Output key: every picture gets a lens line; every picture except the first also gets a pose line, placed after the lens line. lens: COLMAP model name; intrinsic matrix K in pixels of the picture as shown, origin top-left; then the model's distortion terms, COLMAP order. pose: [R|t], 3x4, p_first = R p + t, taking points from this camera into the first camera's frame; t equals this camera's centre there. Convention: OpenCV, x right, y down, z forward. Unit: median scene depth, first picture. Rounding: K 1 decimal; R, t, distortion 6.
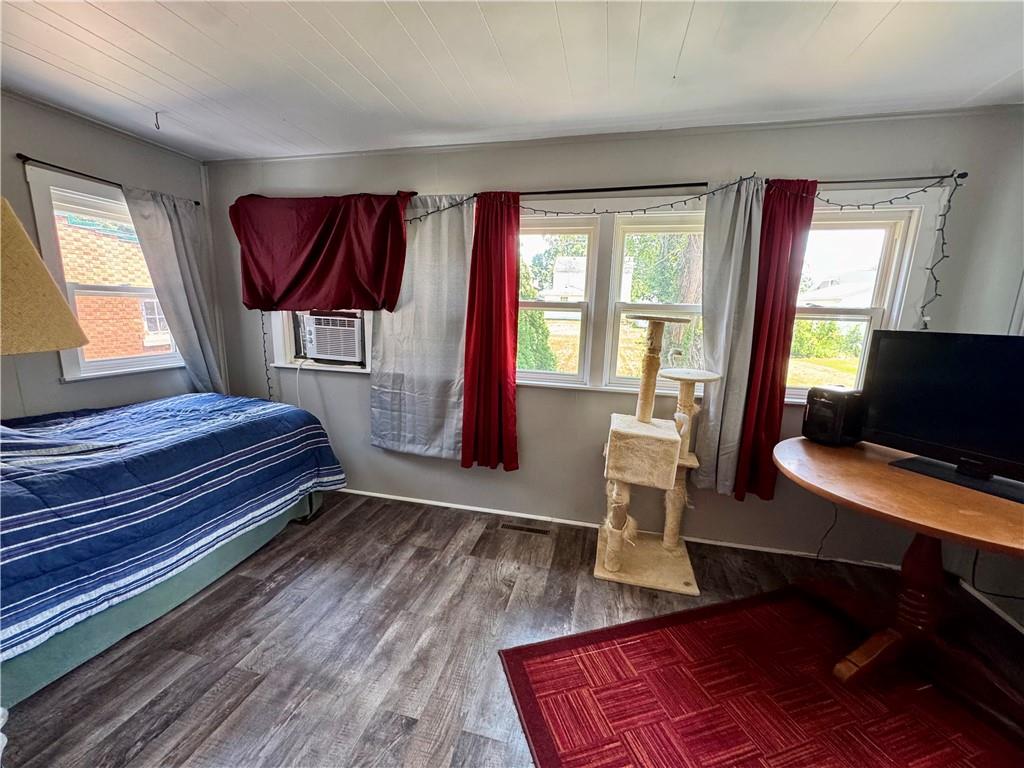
lens RADIAL K [[408.5, 0, 515.6], [0, 408.5, 385.3], [0, 0, 1]] dist [-0.002822, 0.000080]
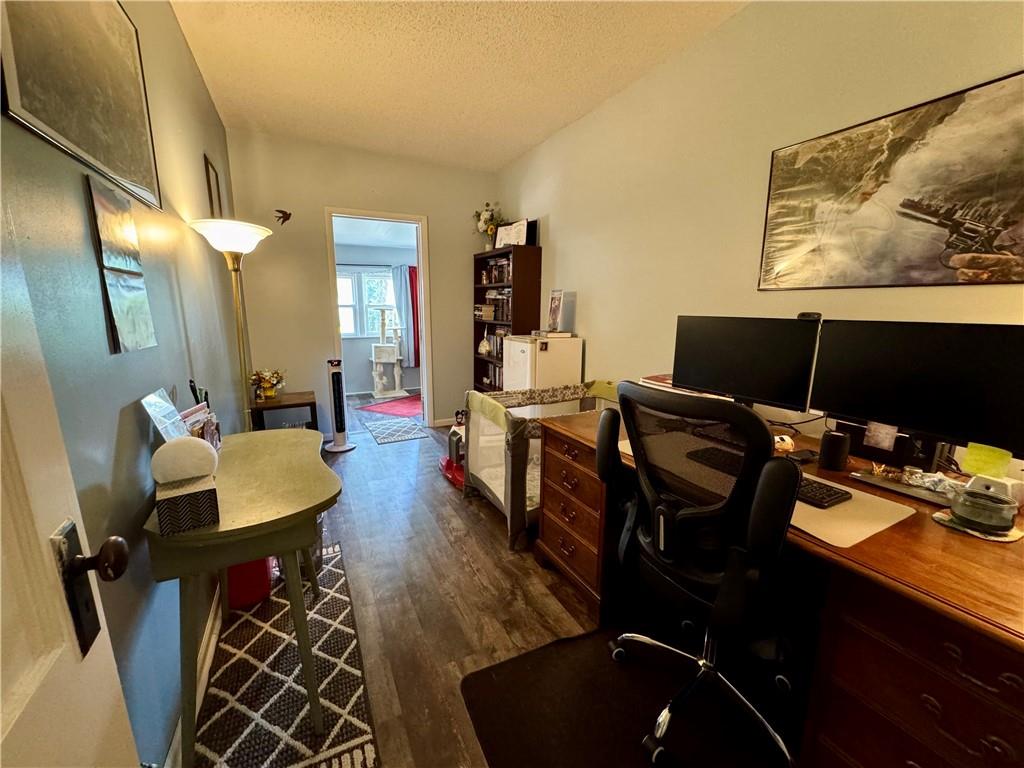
lens RADIAL K [[408.5, 0, 515.1], [0, 408.5, 386.0], [0, 0, 1]] dist [-0.002822, 0.000080]
pose [[0.760895, -0.139620, 0.633675, -0.844561], [0.138998, 0.988979, 0.051001, 0.353728], [-0.633812, 0.049274, 0.771916, -1.807876]]
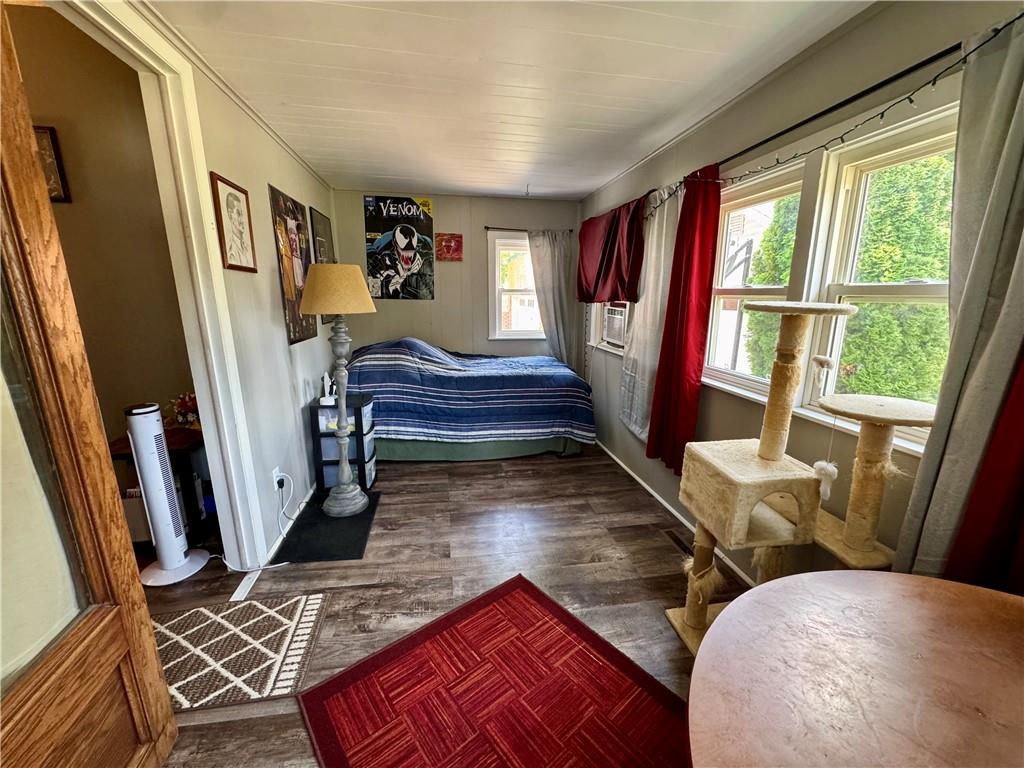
lens RADIAL K [[408.5, 0, 511.0], [0, 408.5, 386.9], [0, 0, 1]] dist [-0.002822, 0.000080]
pose [[0.397907, 0.176376, -0.900312, 0.715502], [-0.165430, 0.979054, 0.118687, -0.036433], [0.902387, 0.101712, 0.418750, 0.292580]]
